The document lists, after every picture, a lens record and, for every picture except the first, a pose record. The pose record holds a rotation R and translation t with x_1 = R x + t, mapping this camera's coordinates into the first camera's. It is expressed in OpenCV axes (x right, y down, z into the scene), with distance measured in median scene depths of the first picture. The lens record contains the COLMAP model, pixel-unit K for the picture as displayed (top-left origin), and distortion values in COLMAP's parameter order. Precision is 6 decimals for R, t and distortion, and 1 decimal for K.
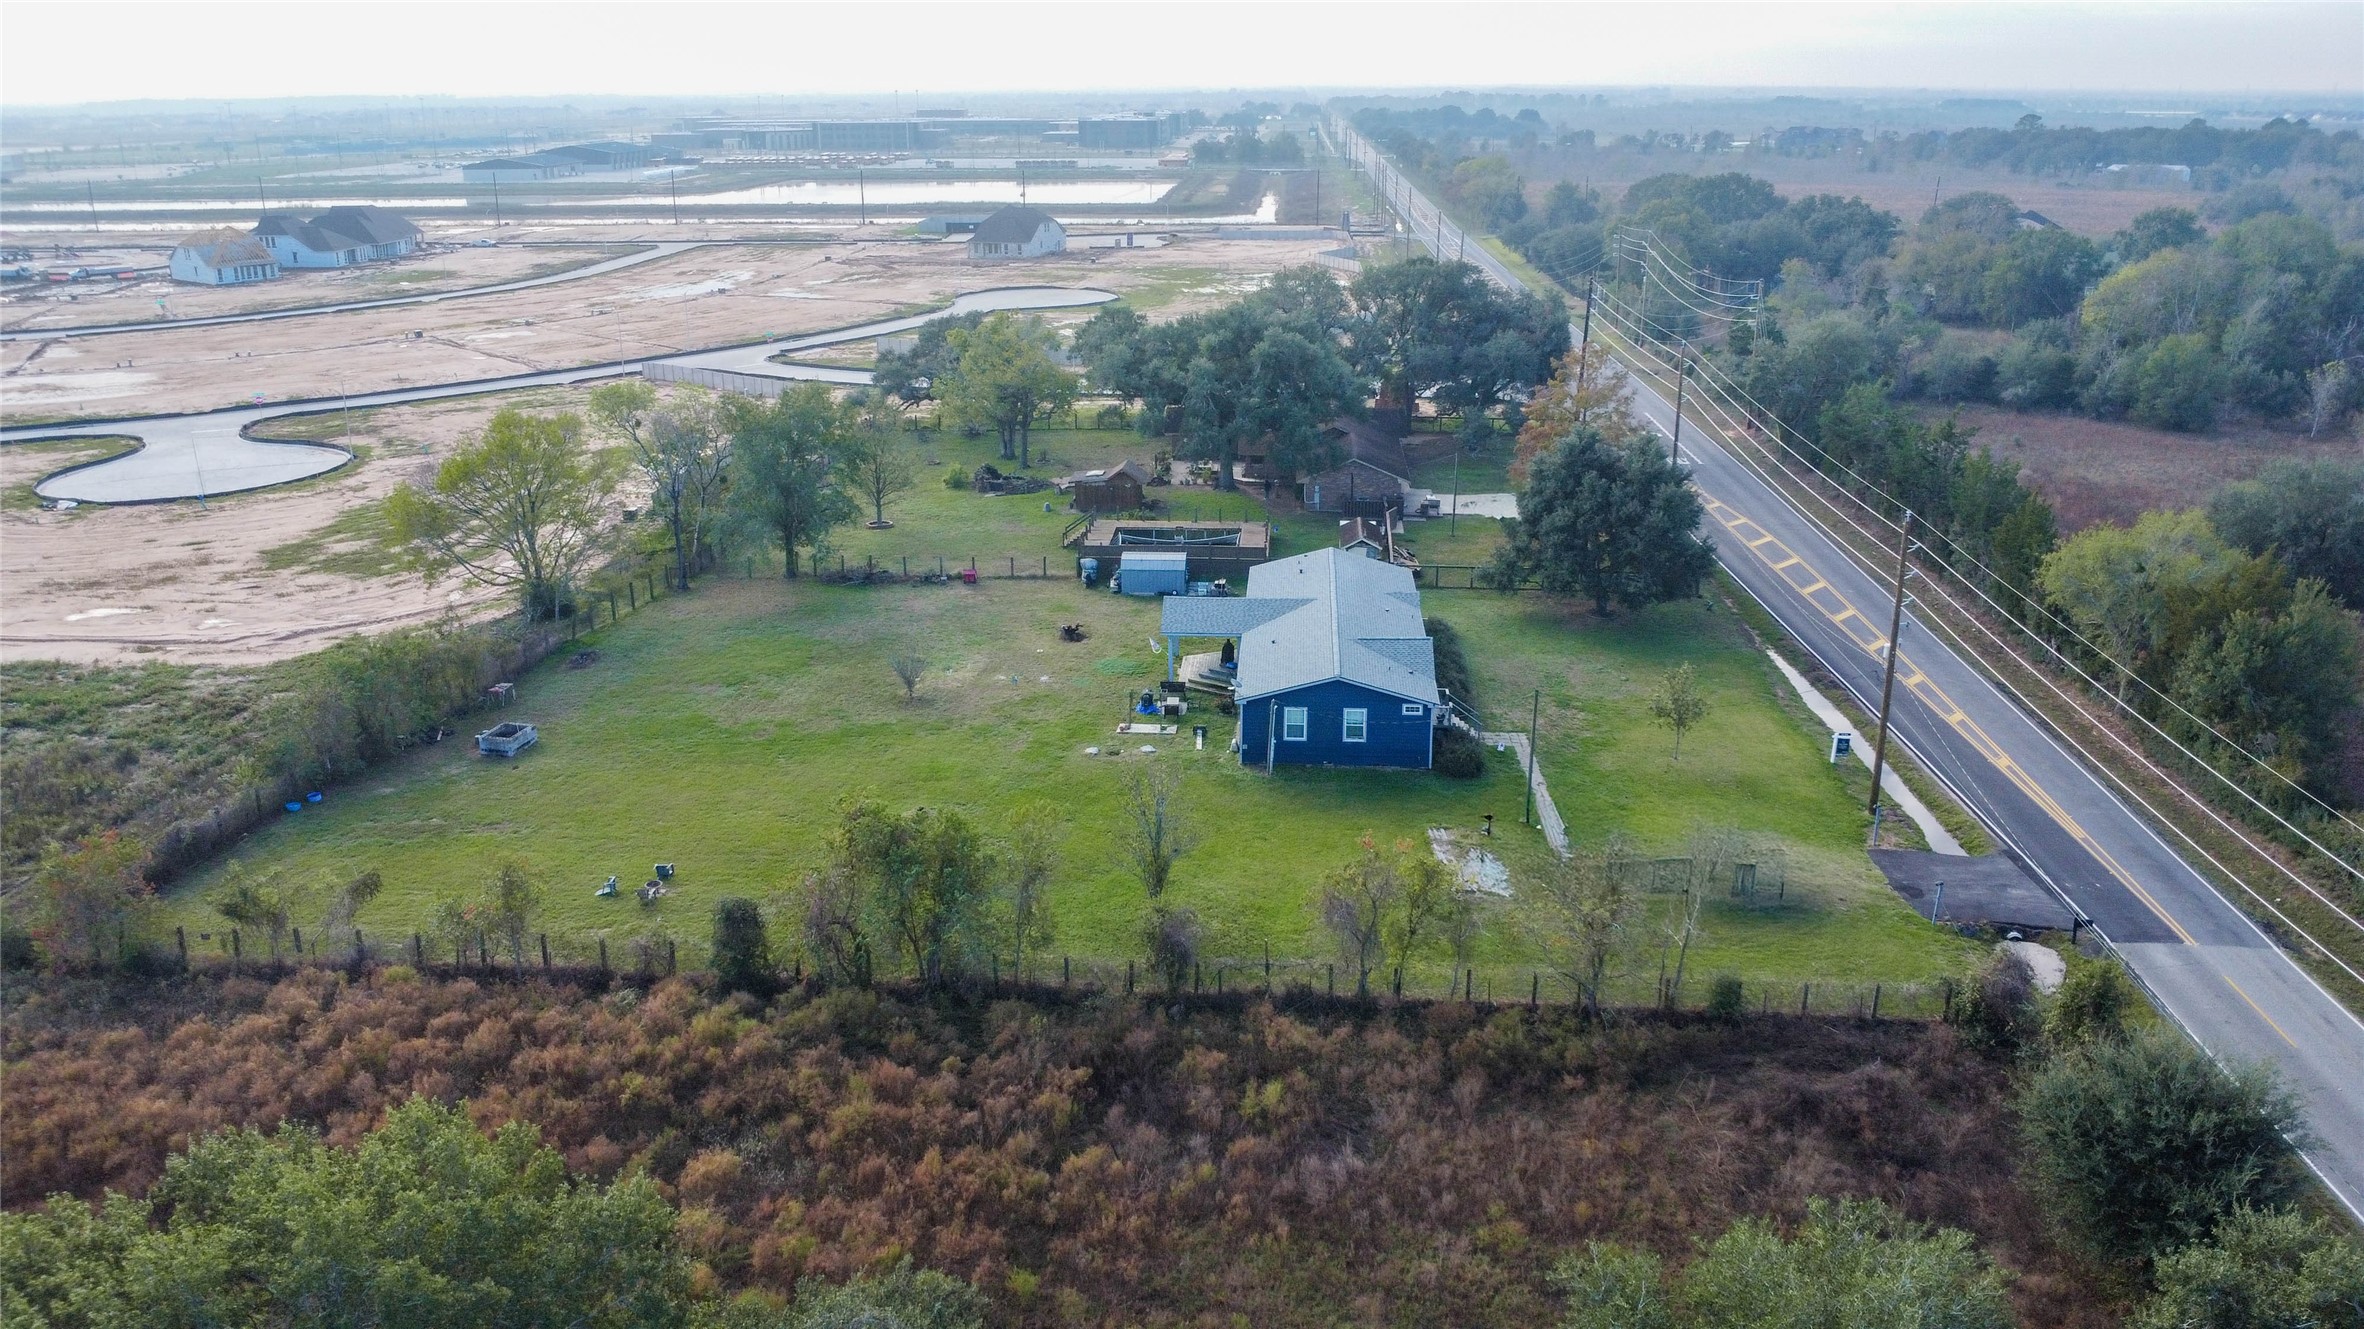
lens RADIAL K [[1695.5, 0, 1182.0], [0, 1695.5, 664.5], [0, 0, 1]] dist [-0.034445, -0.004822]
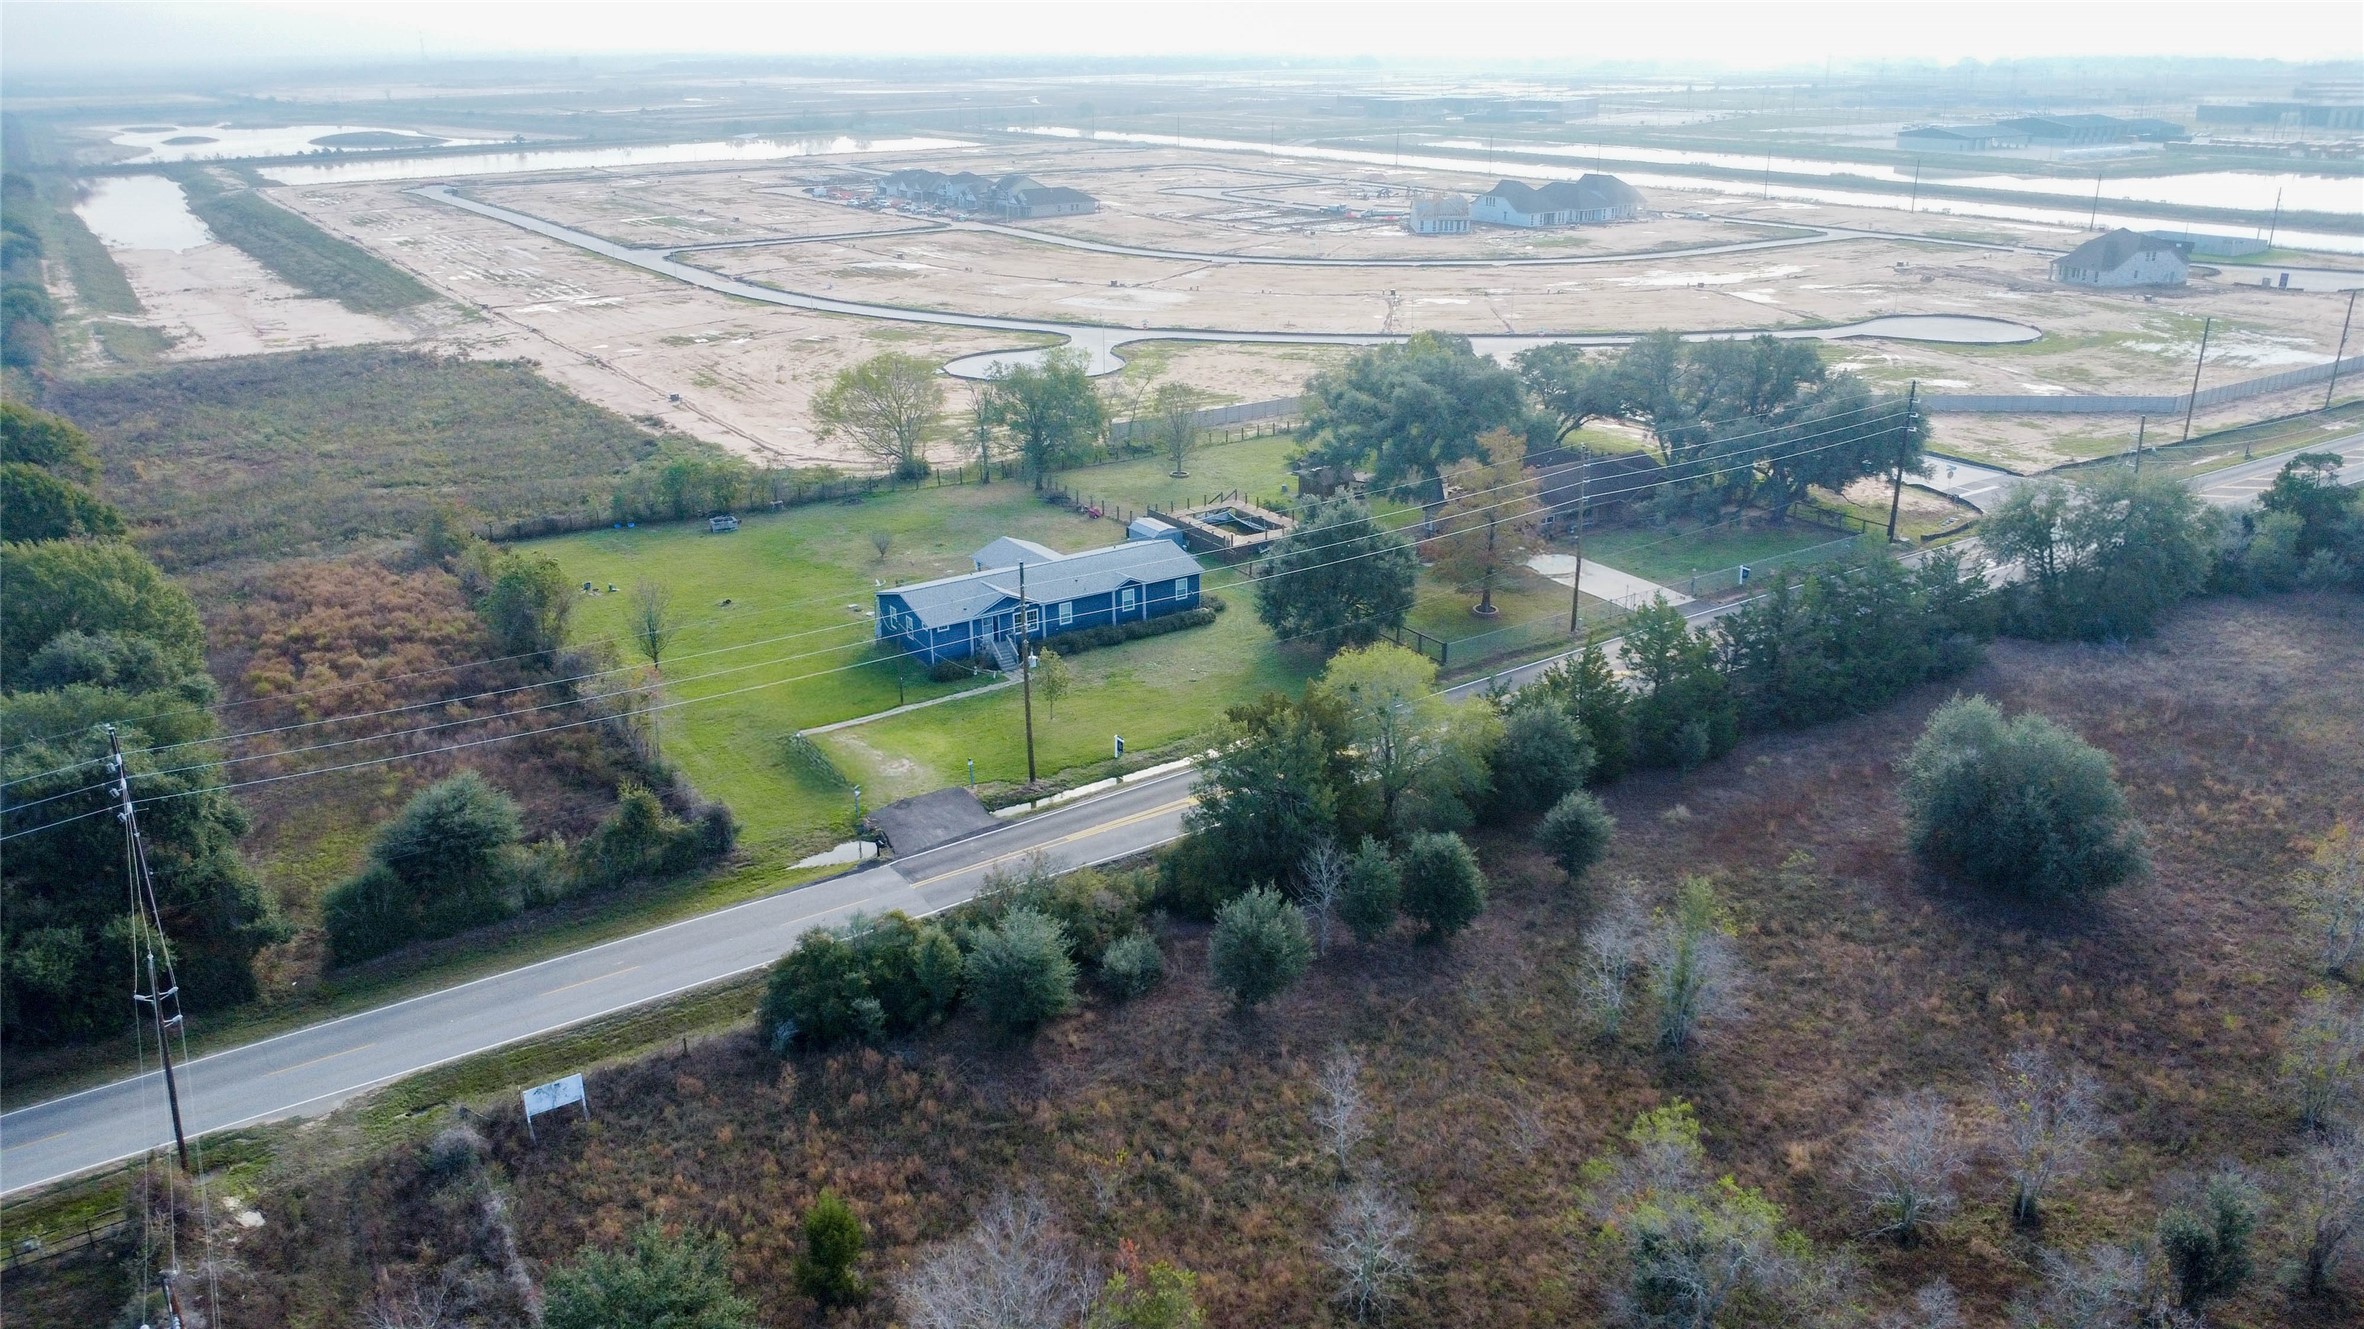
lens RADIAL K [[1695.5, 0, 1182.0], [0, 1695.5, 664.5], [0, 0, 1]] dist [-0.034445, -0.004822]
pose [[0.598647, 0.278885, -0.750896, 1.100619], [-0.252395, 0.955355, 0.153601, -0.180869], [0.760210, 0.097569, 0.642309, 0.158881]]
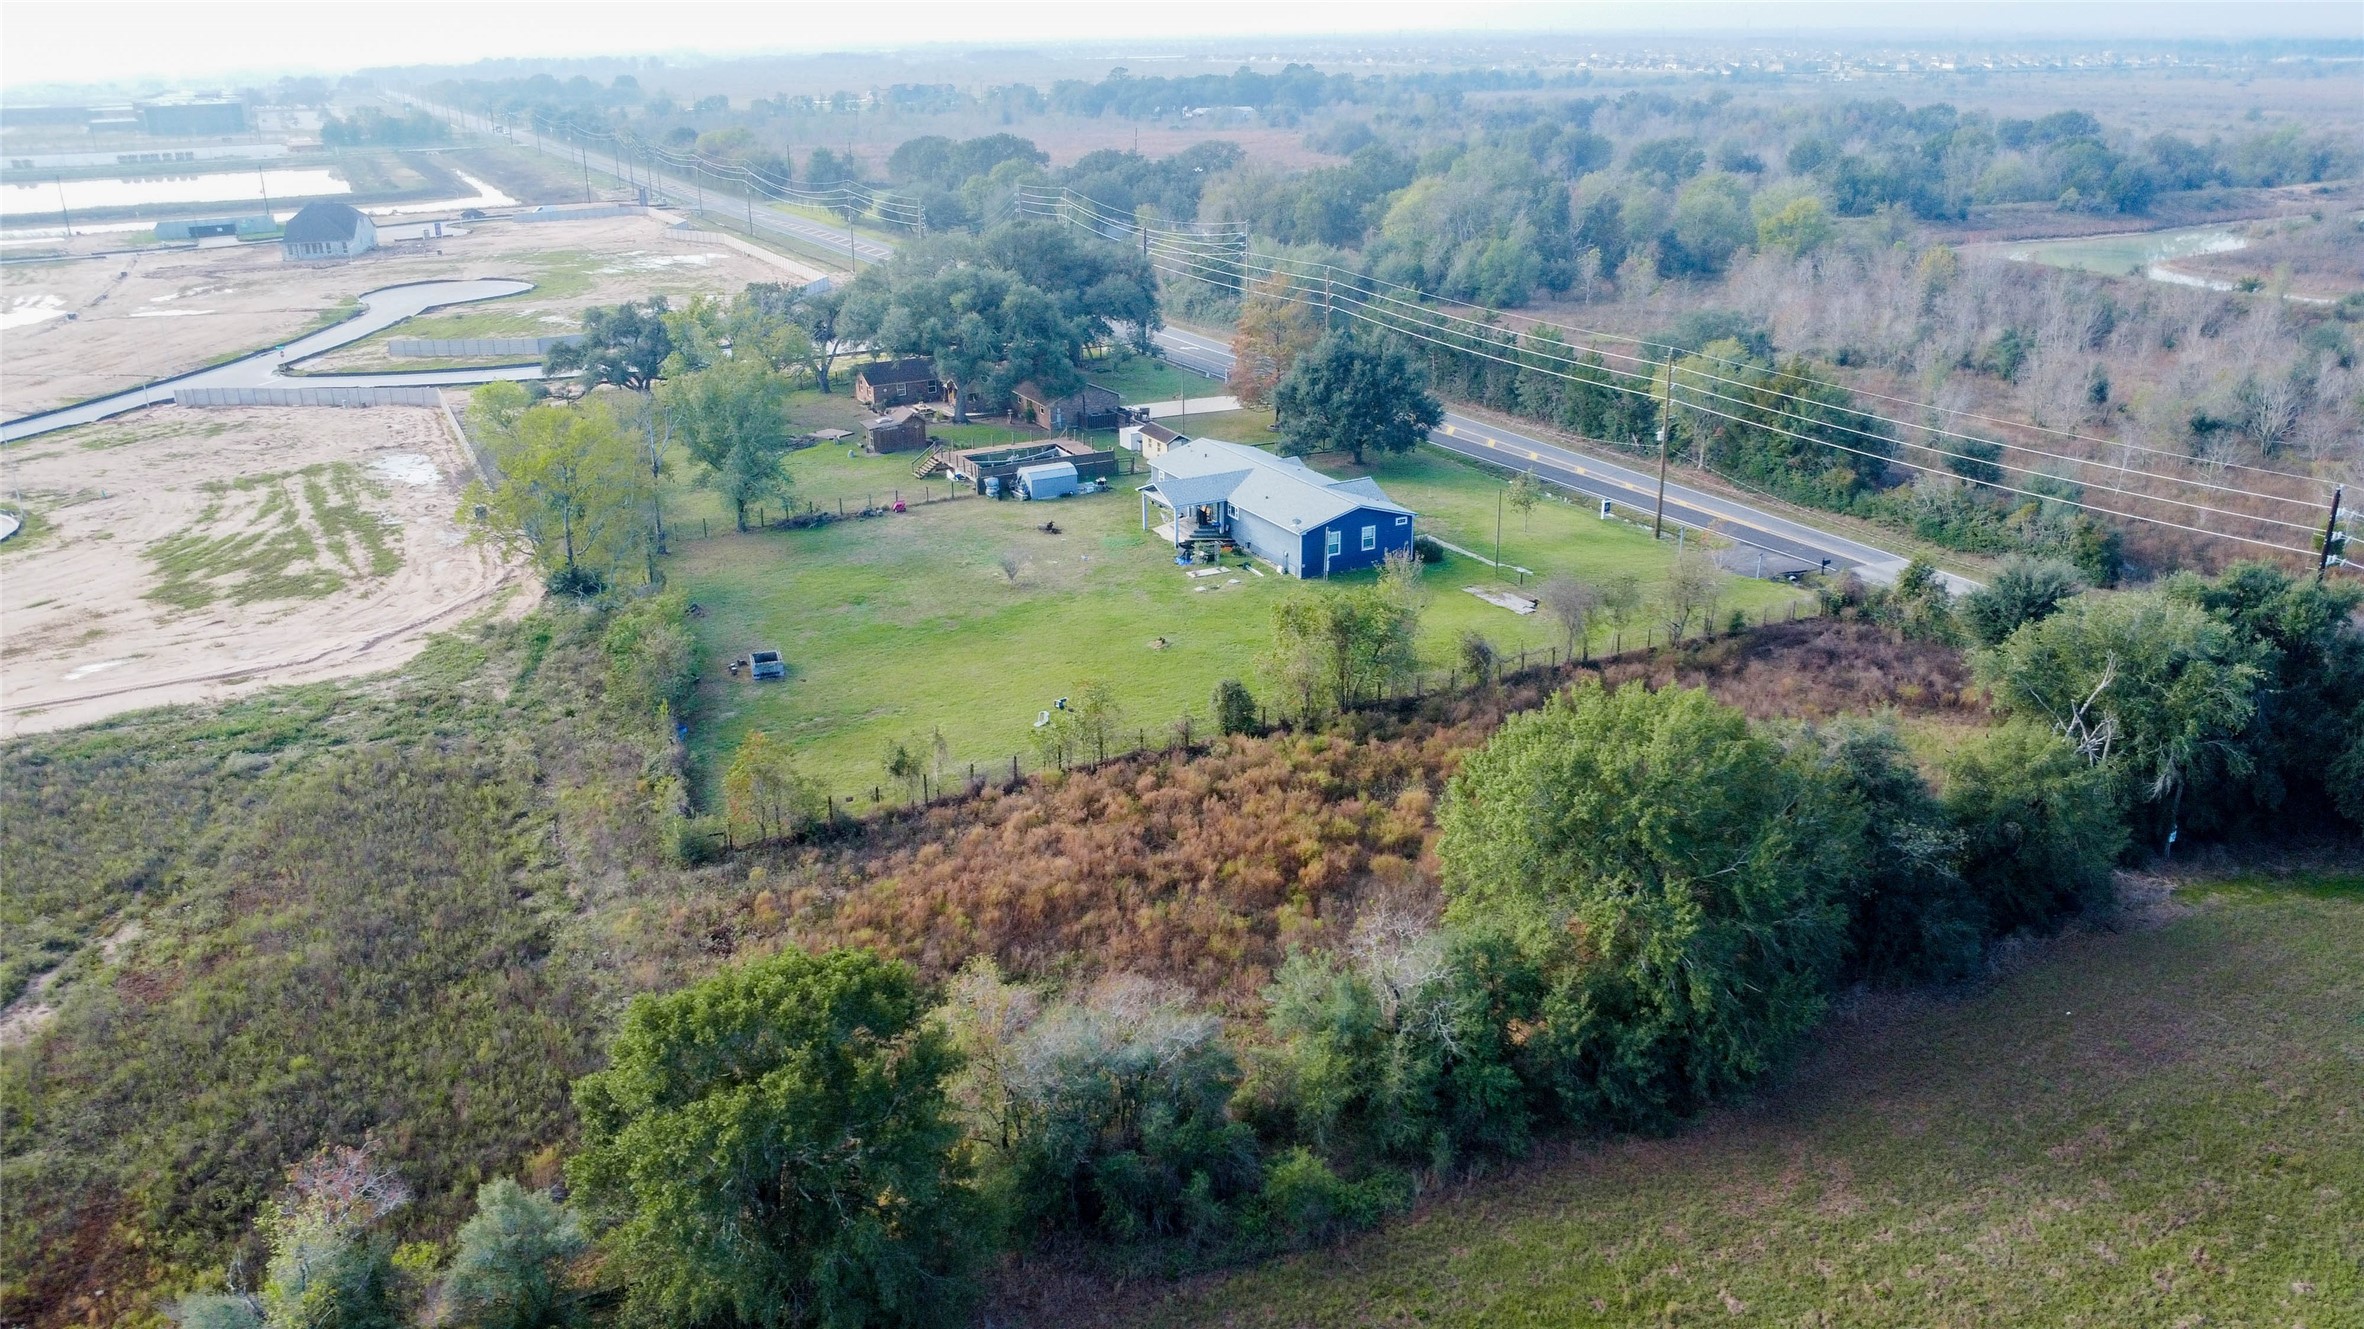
lens RADIAL K [[1695.5, 0, 1182.0], [0, 1695.5, 664.5], [0, 0, 1]] dist [-0.034445, -0.004822]
pose [[0.858414, -0.186722, 0.477765, -0.580649], [0.175915, 0.982072, 0.067745, 0.012269], [-0.481849, 0.025893, 0.875872, -0.144234]]
